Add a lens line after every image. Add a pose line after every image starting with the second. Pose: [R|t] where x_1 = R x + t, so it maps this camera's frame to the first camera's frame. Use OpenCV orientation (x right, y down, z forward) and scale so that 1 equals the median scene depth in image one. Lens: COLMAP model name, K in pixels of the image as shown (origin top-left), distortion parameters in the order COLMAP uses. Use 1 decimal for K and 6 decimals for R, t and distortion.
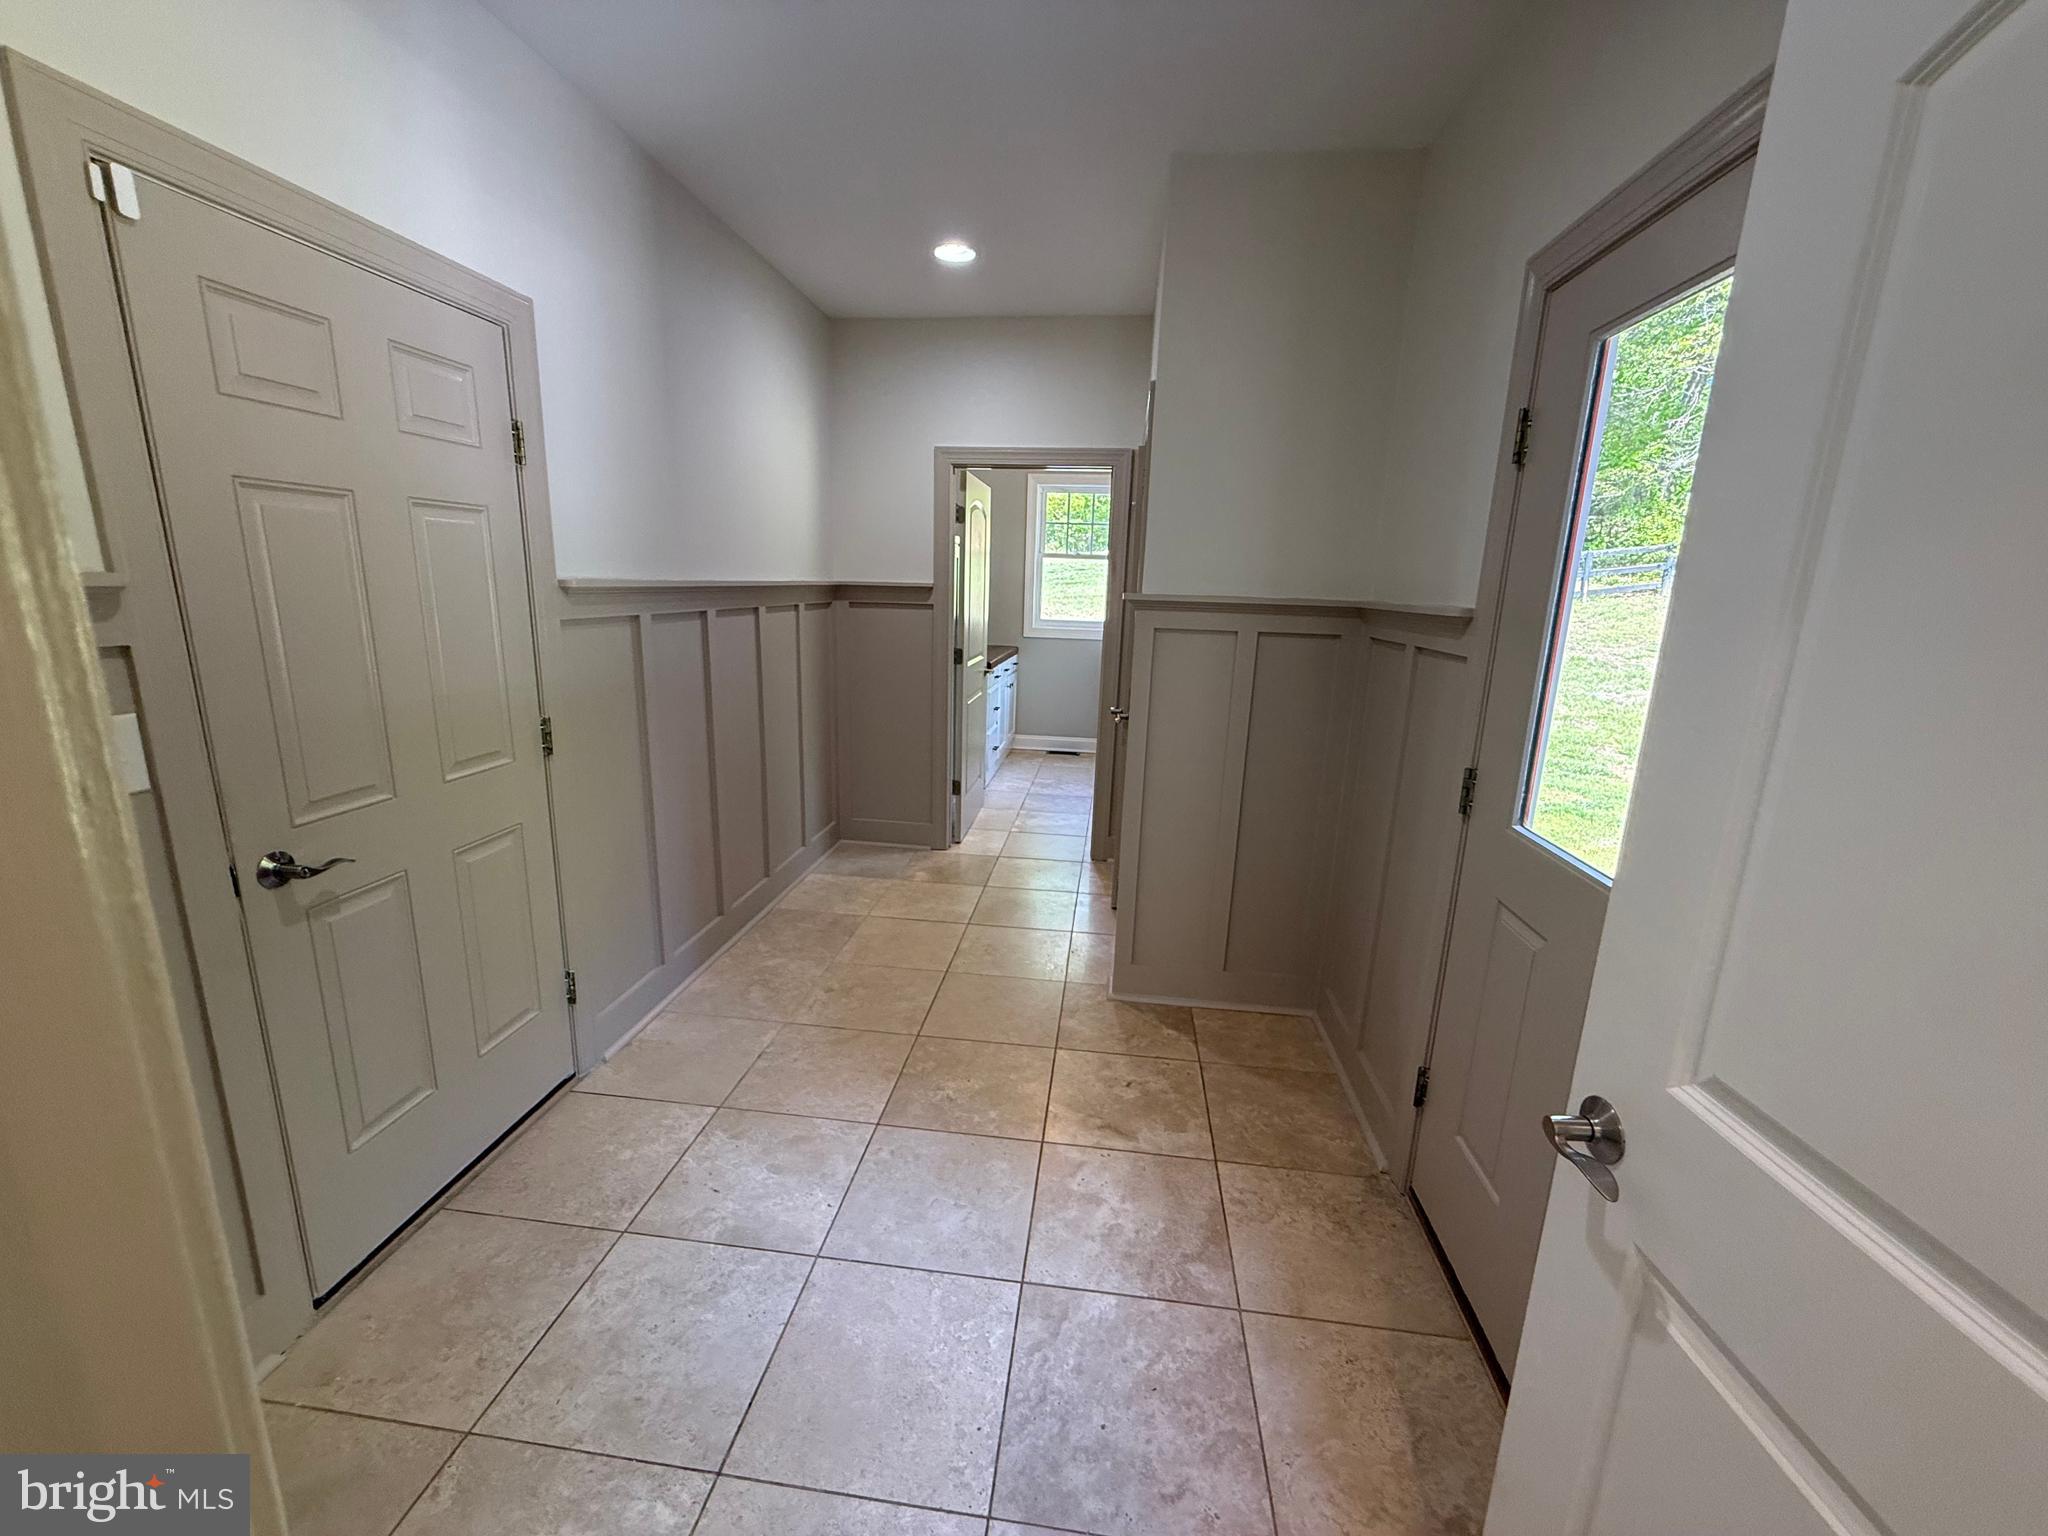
lens RADIAL K [[818.4, 0, 1020.4], [0, 818.4, 767.9], [0, 0, 1]] dist [-0.000410, -0.000061]
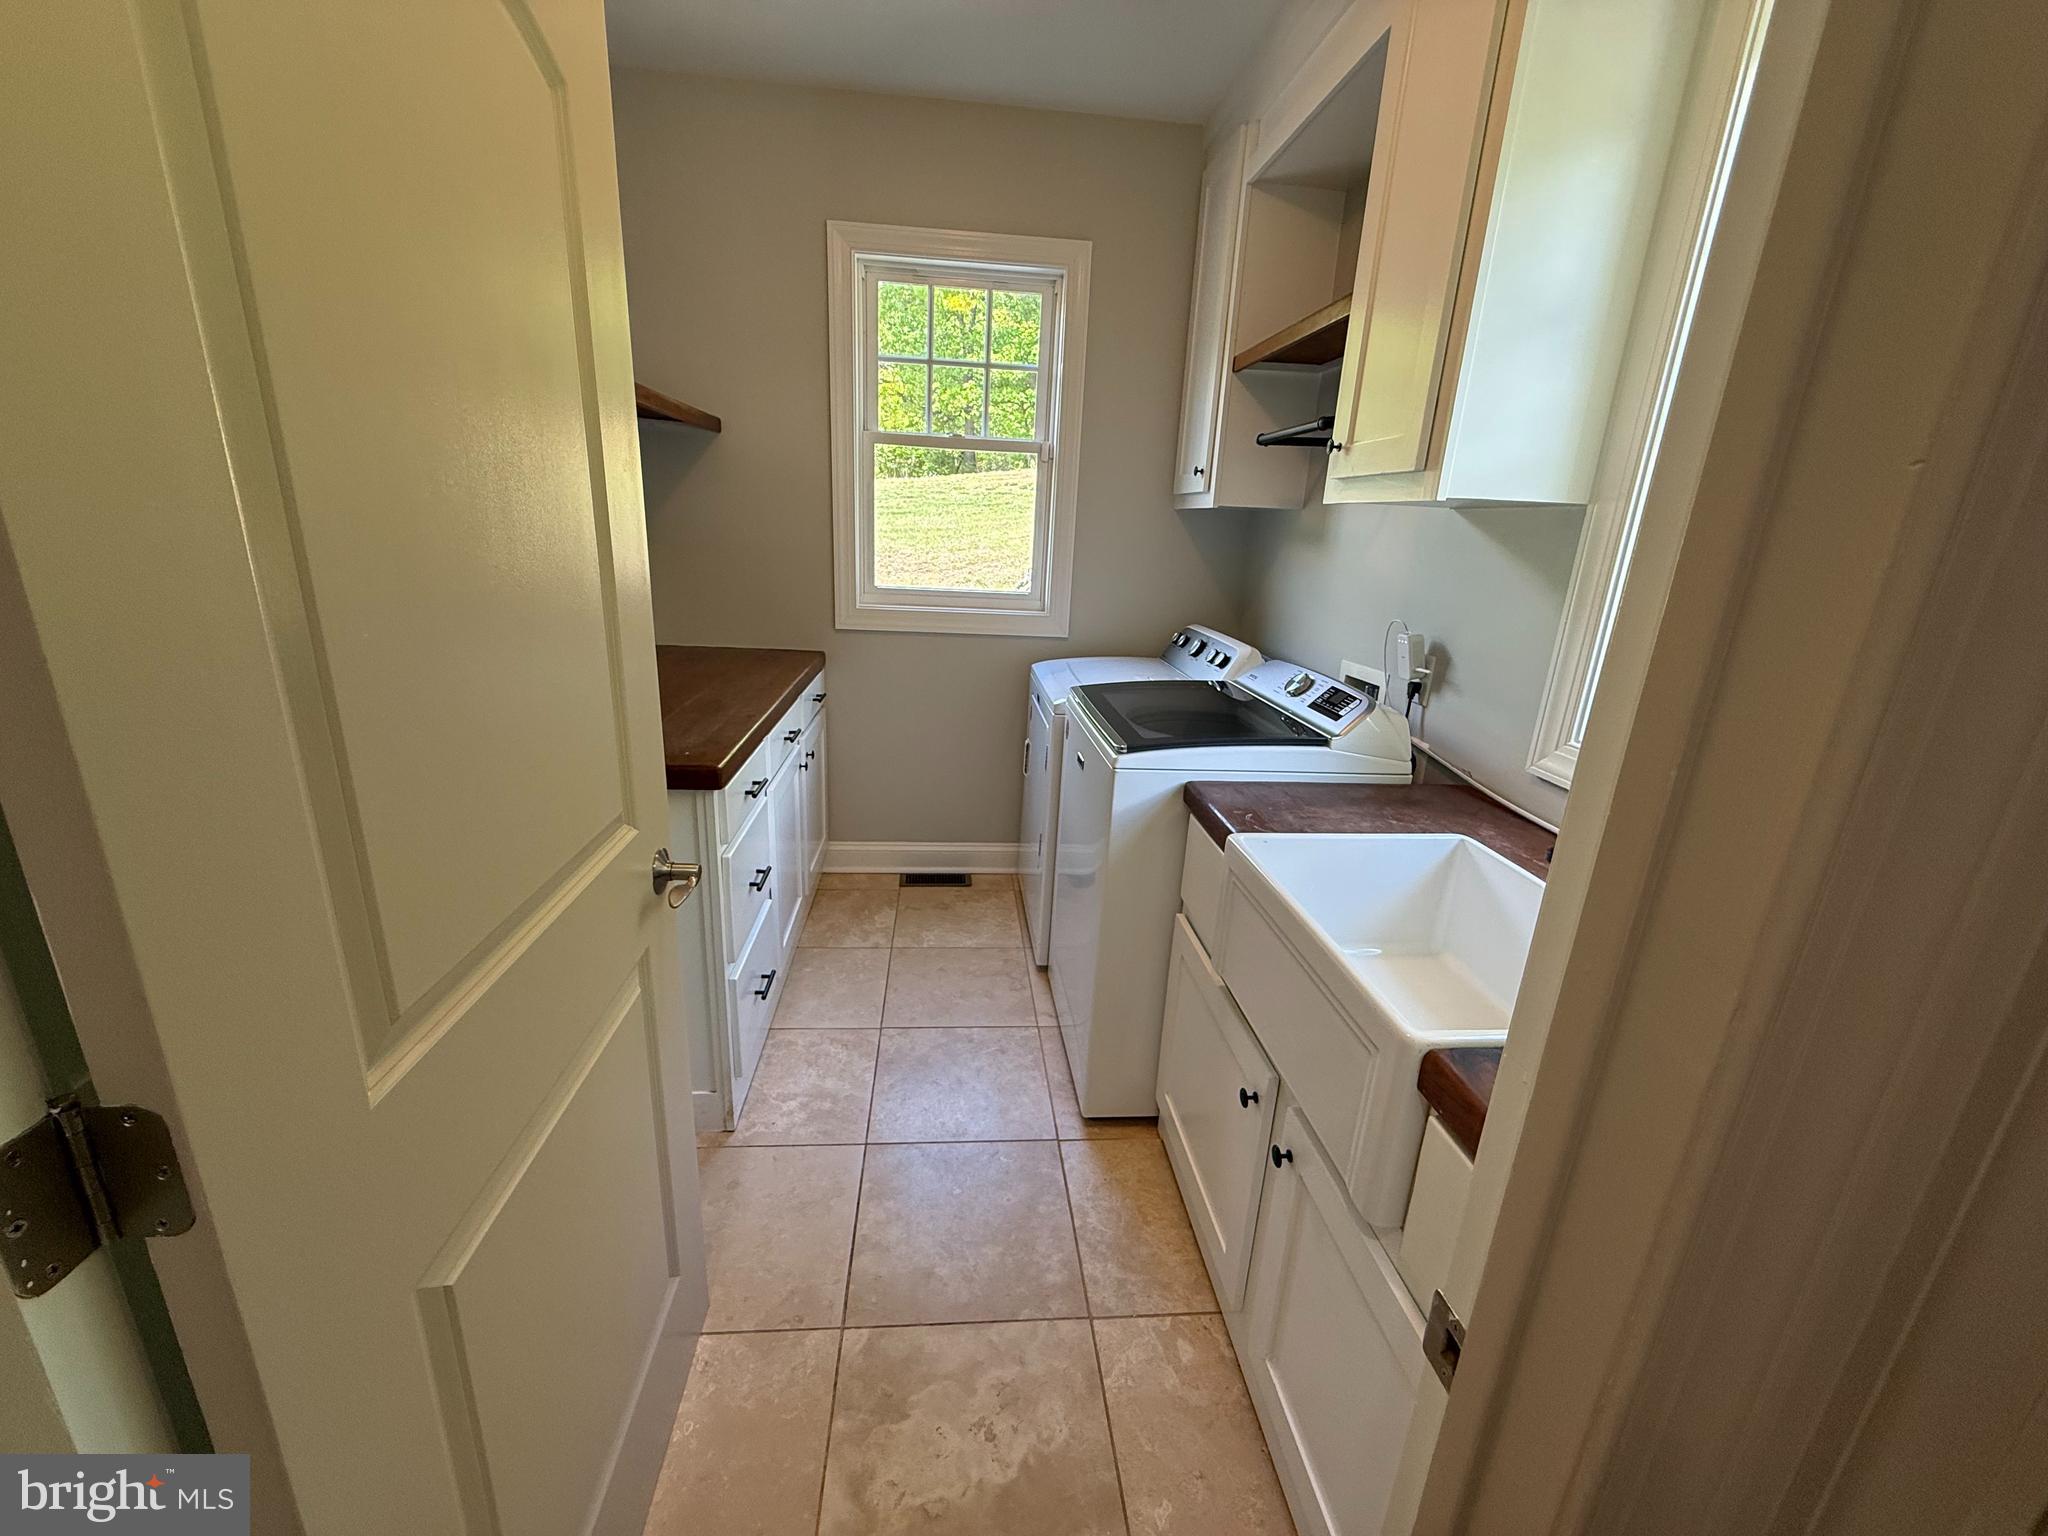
lens RADIAL K [[818.4, 0, 1020.5], [0, 818.4, 769.4], [0, 0, 1]] dist [-0.000410, -0.000061]
pose [[0.978589, -0.048110, 0.200123, 0.008582], [0.032078, 0.996067, 0.082597, -0.118801], [-0.203310, -0.074409, 0.976283, 0.558017]]
